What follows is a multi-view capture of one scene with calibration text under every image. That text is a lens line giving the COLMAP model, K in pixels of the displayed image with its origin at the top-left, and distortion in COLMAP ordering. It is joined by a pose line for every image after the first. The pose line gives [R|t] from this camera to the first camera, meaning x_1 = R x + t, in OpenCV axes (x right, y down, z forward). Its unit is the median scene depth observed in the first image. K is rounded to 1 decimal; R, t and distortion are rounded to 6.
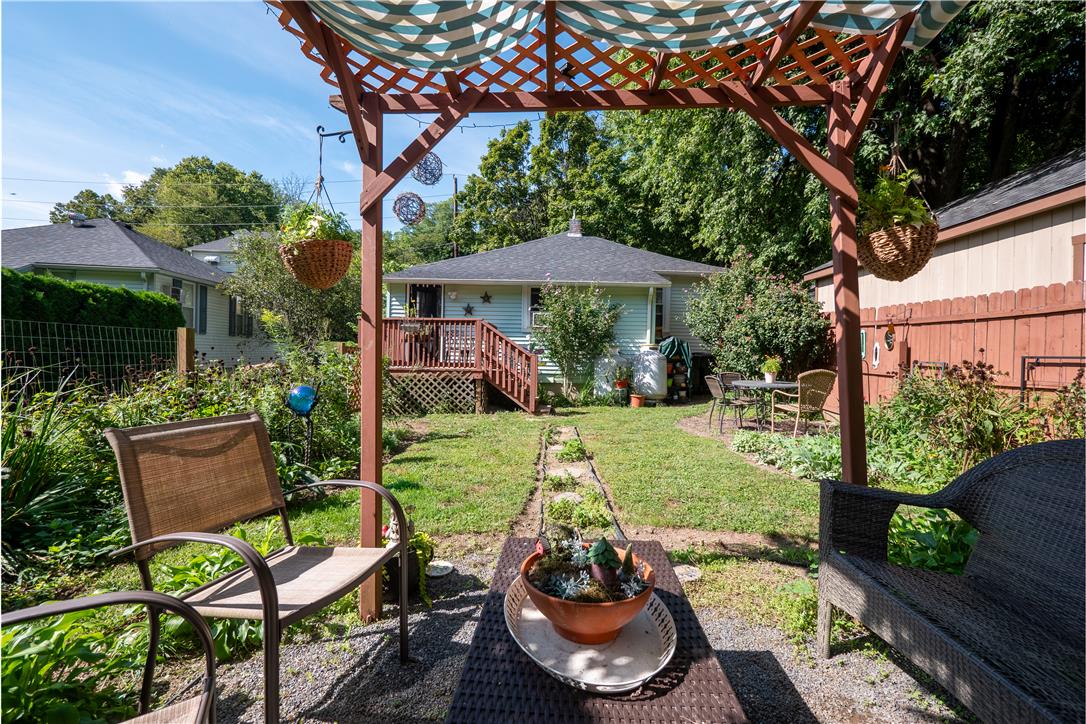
lens RADIAL K [[466.4, 0, 541.4], [0, 466.4, 364.1], [0, 0, 1]] dist [-0.002087, -0.000556]
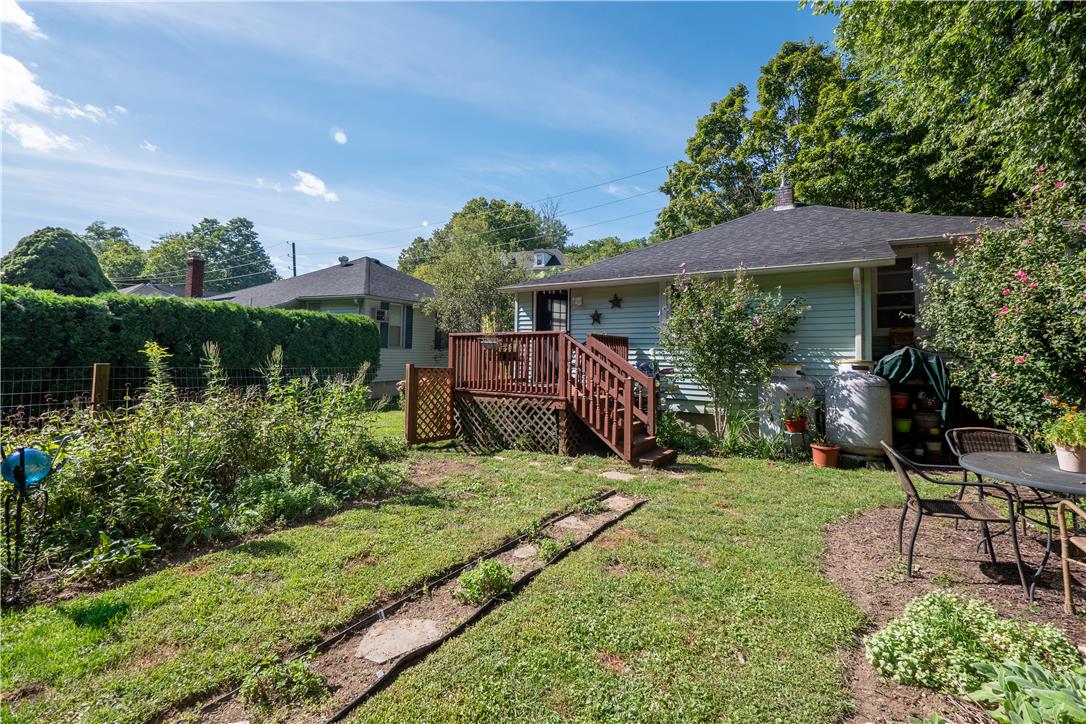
lens RADIAL K [[478.9, 0, 537.8], [0, 478.9, 329.6], [0, 0, 1]] dist [0.000685, -0.000067]
pose [[0.854325, -0.035468, -0.518528, 0.209270], [-0.006168, 0.996907, -0.078352, -0.031689], [0.519703, 0.070136, 0.851463, 0.256150]]
